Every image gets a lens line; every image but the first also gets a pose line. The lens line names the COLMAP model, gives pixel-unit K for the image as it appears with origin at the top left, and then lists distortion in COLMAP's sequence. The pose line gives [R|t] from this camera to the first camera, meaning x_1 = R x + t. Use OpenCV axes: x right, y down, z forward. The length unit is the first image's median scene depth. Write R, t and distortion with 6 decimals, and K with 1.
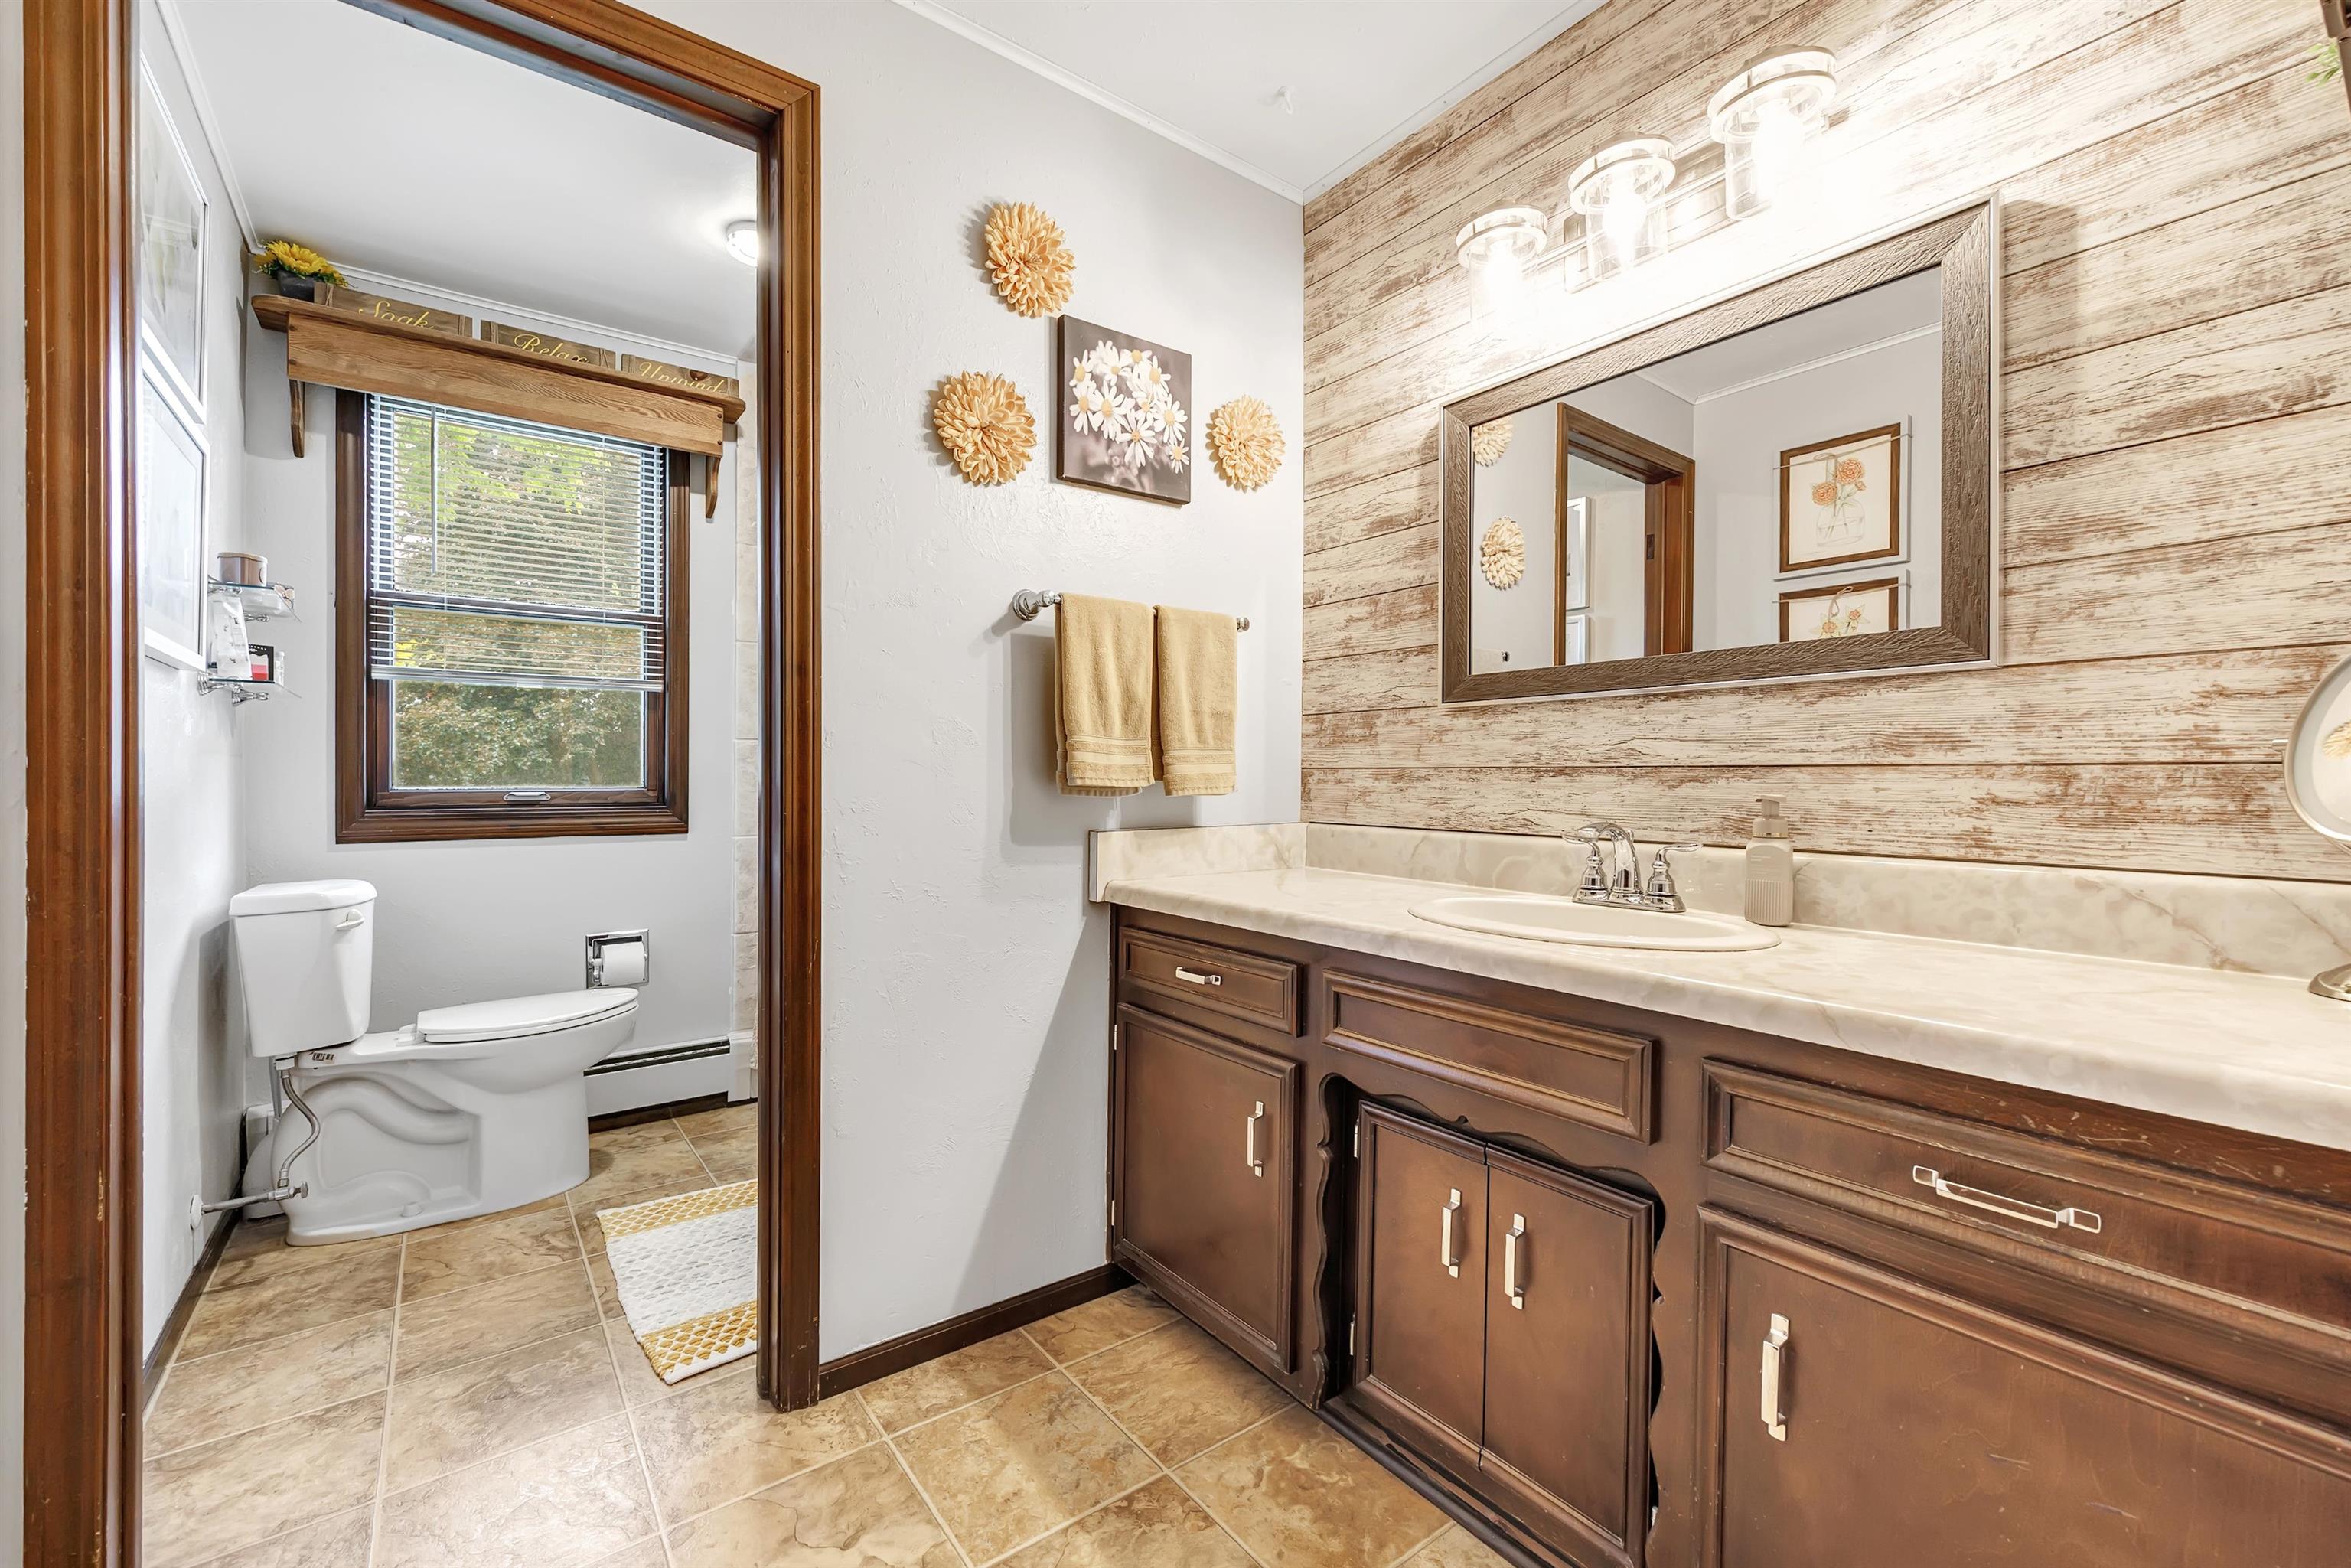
lens RADIAL K [[955.1, 0, 1184.9], [0, 955.1, 778.1], [0, 0, 1]] dist [-0.000913, 0.000386]
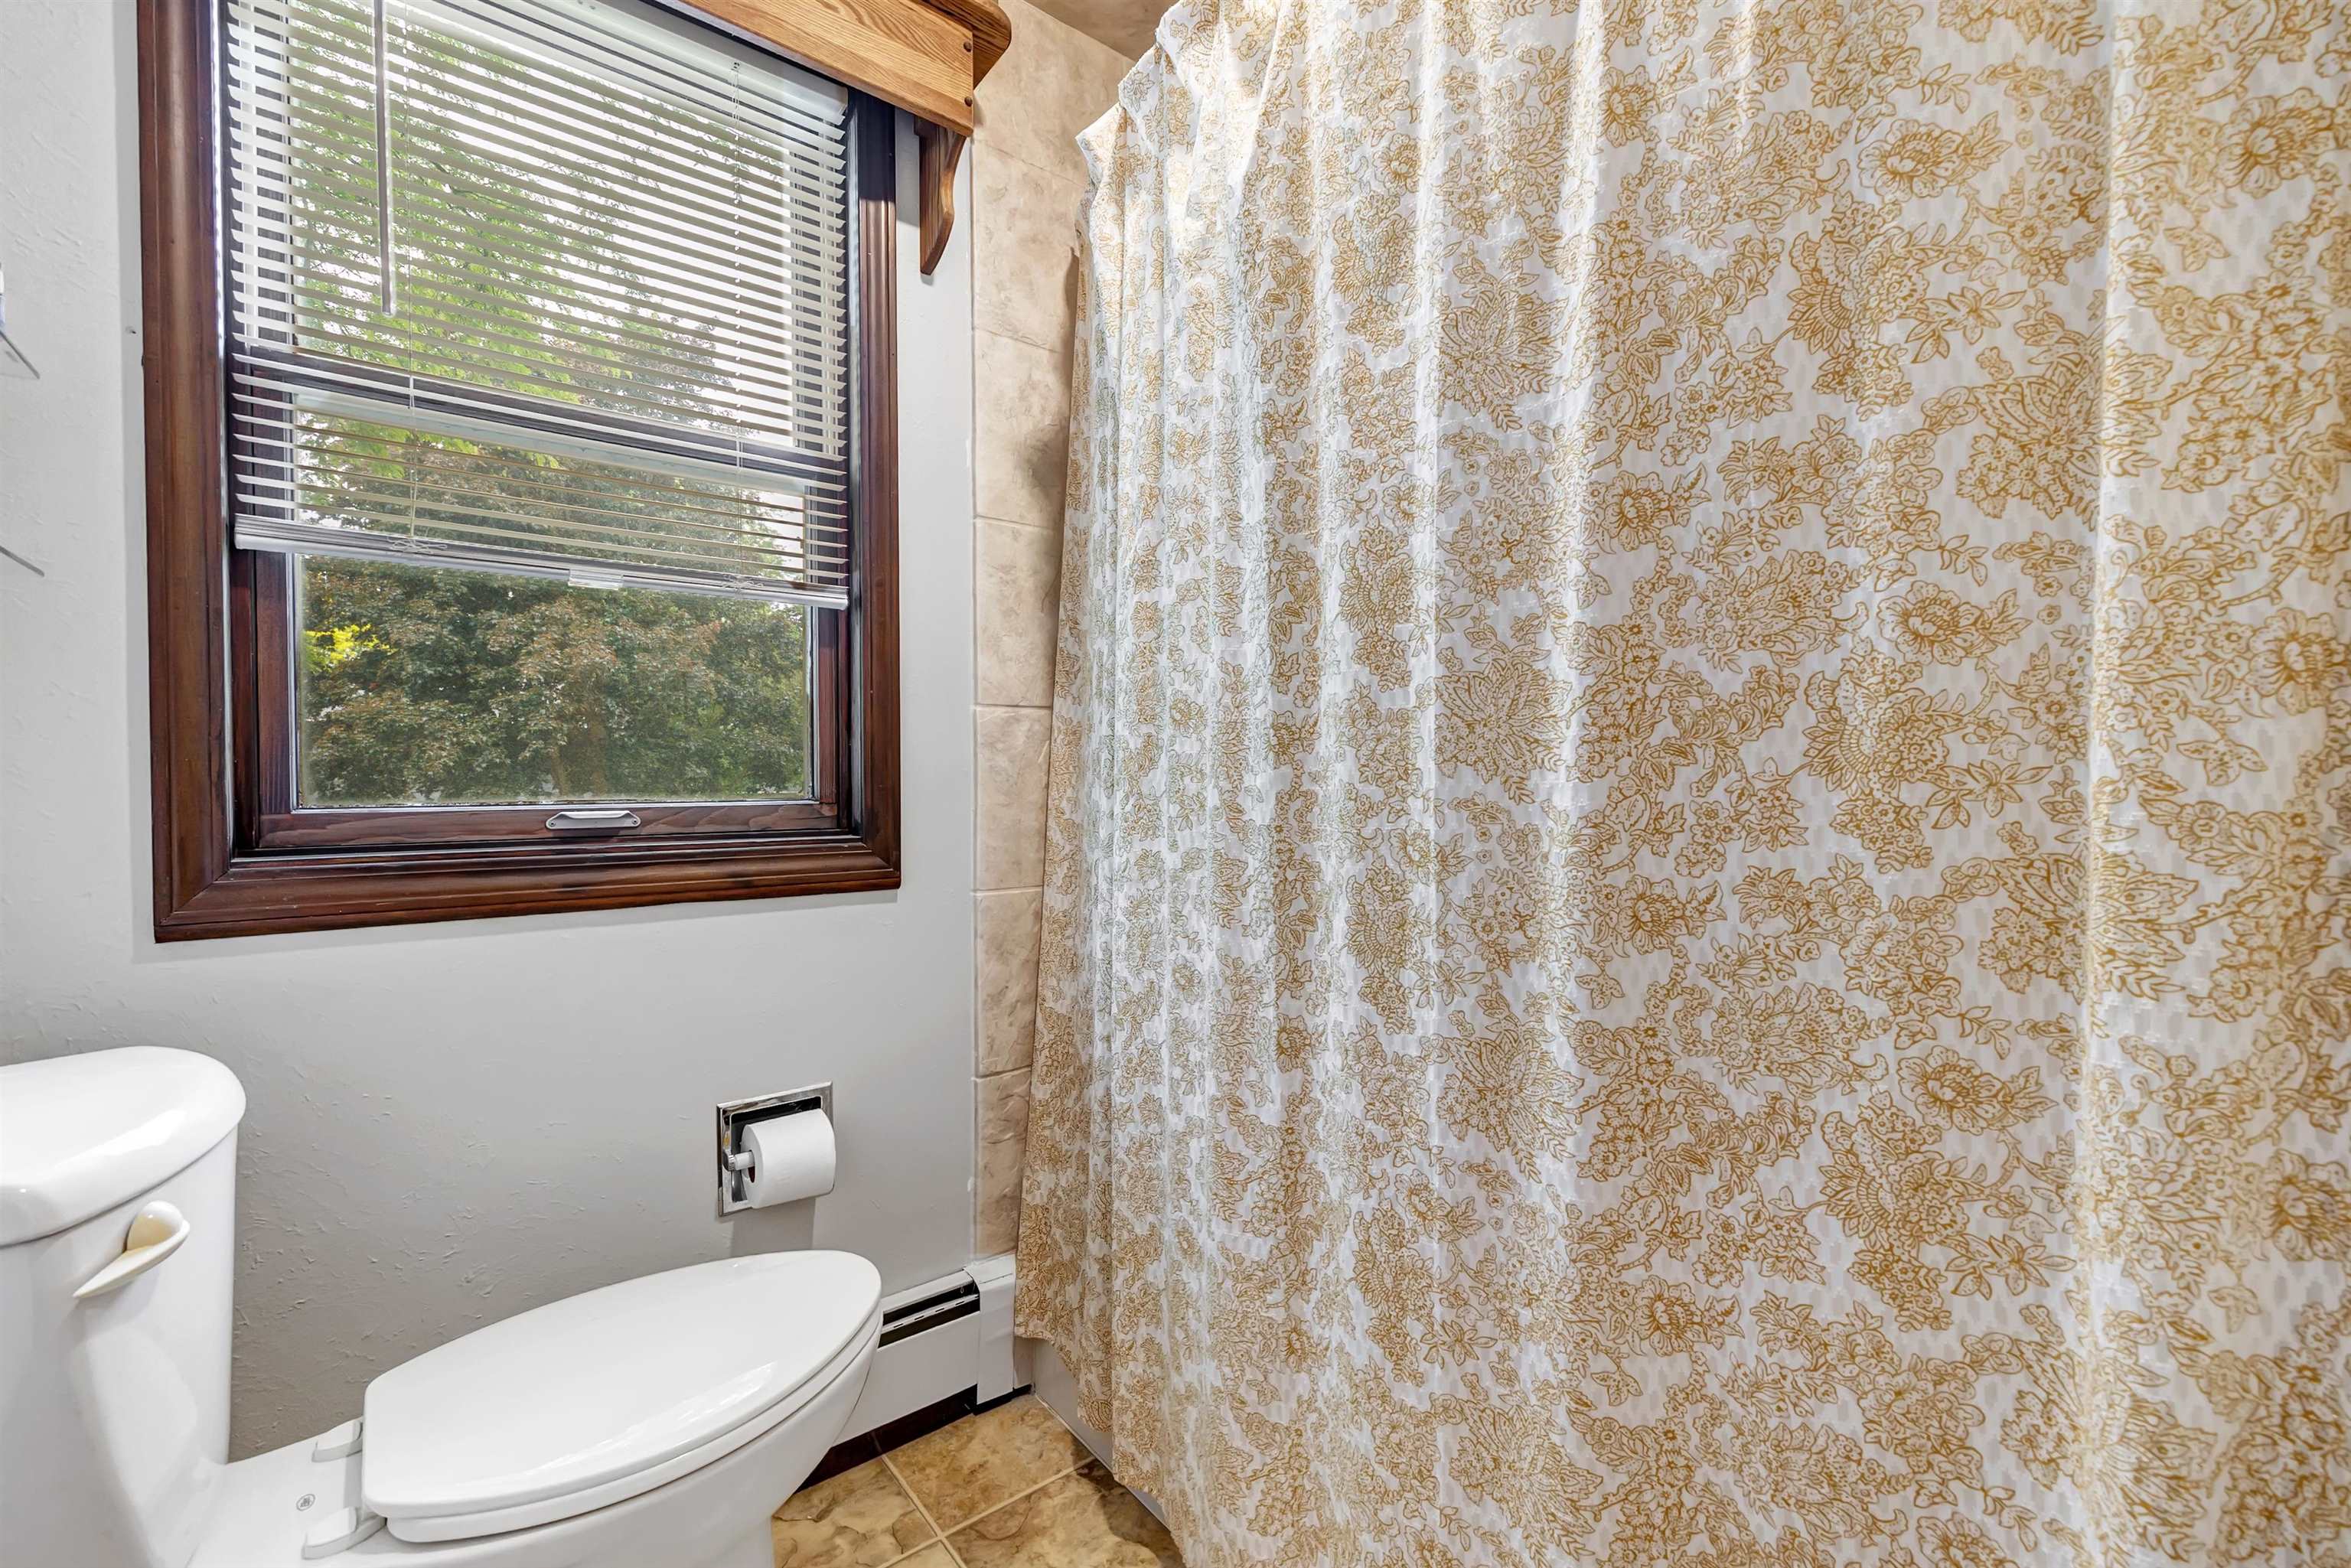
lens RADIAL K [[955.1, 0, 1163.0], [0, 955.1, 792.1], [0, 0, 1]] dist [-0.000913, 0.000386]
pose [[0.999755, -0.002819, 0.021973, -0.396585], [0.002478, 0.999876, 0.015520, -0.000946], [-0.022014, -0.015461, 0.999638, 0.495841]]
